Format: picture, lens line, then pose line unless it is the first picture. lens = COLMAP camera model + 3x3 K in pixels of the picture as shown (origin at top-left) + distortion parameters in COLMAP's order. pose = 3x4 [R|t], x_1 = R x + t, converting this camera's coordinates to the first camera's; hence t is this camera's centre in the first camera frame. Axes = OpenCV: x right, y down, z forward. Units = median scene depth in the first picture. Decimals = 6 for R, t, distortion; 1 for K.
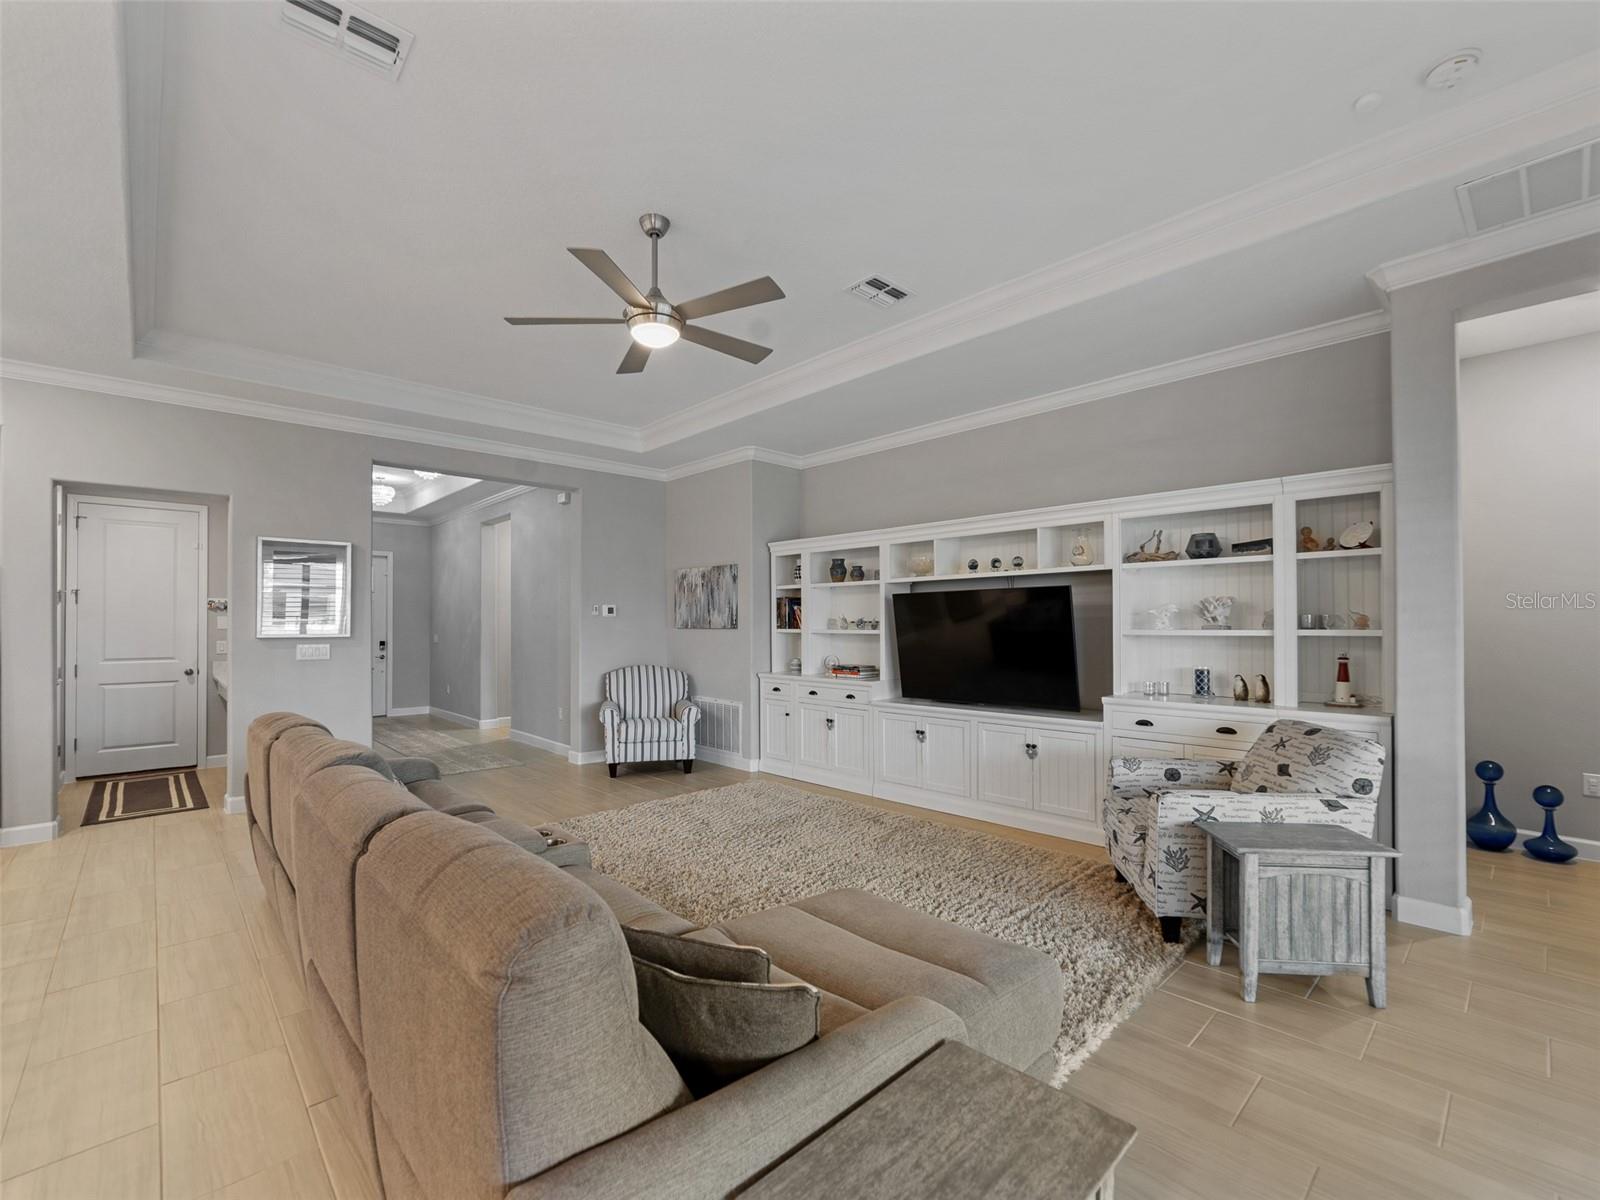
lens RADIAL K [[699.5, 0, 793.8], [0, 699.5, 619.0], [0, 0, 1]] dist [-0.006945, -0.000329]
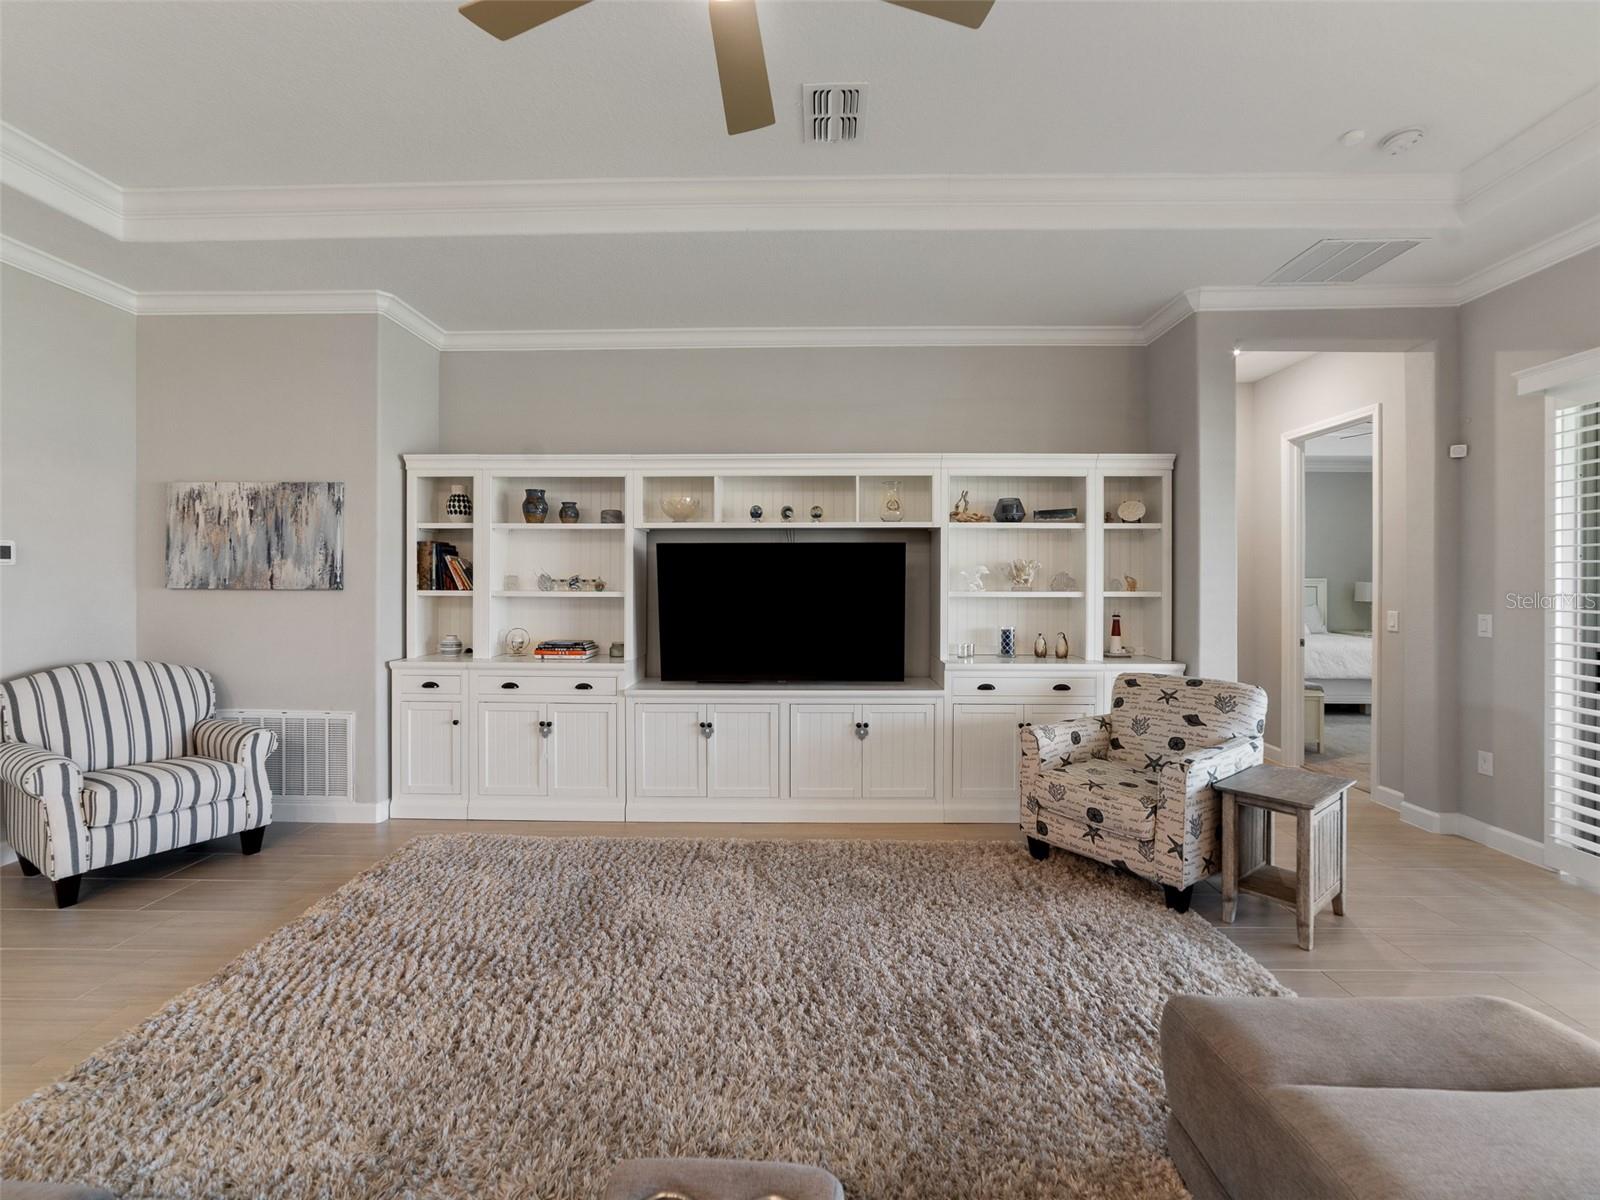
lens RADIAL K [[701.1, 0, 800.4], [0, 701.1, 584.4], [0, 0, 1]] dist [-0.022627, 0.012773]
pose [[0.705623, 0.004463, 0.708574, -0.268770], [-0.010619, 0.999934, 0.004276, 0.002827], [-0.708508, -0.010541, 0.705624, 0.353607]]
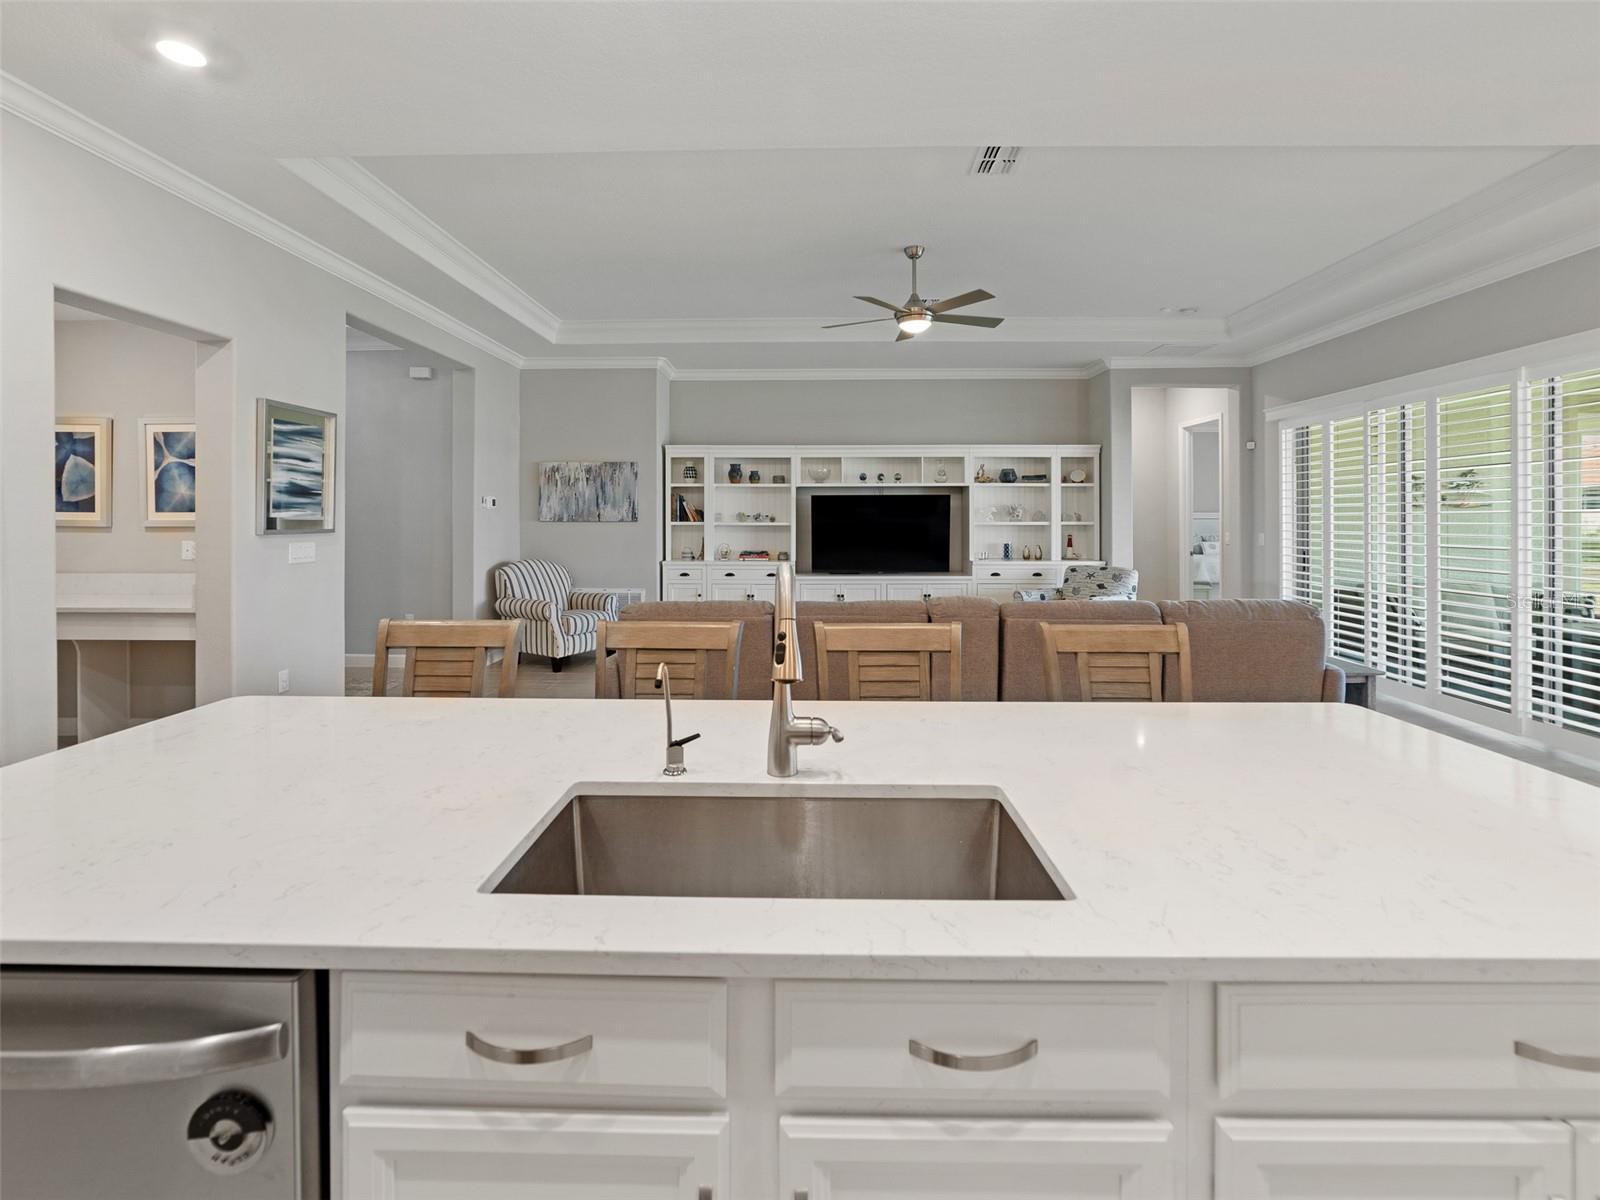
lens RADIAL K [[714.2, 0, 794.0], [0, 714.2, 515.9], [0, 0, 1]] dist [-0.001579, 0.000006]
pose [[0.710718, 0.005060, 0.703459, -0.813032], [-0.008259, 0.999965, 0.001152, 0.001880], [-0.703428, -0.006629, 0.710735, 0.051496]]
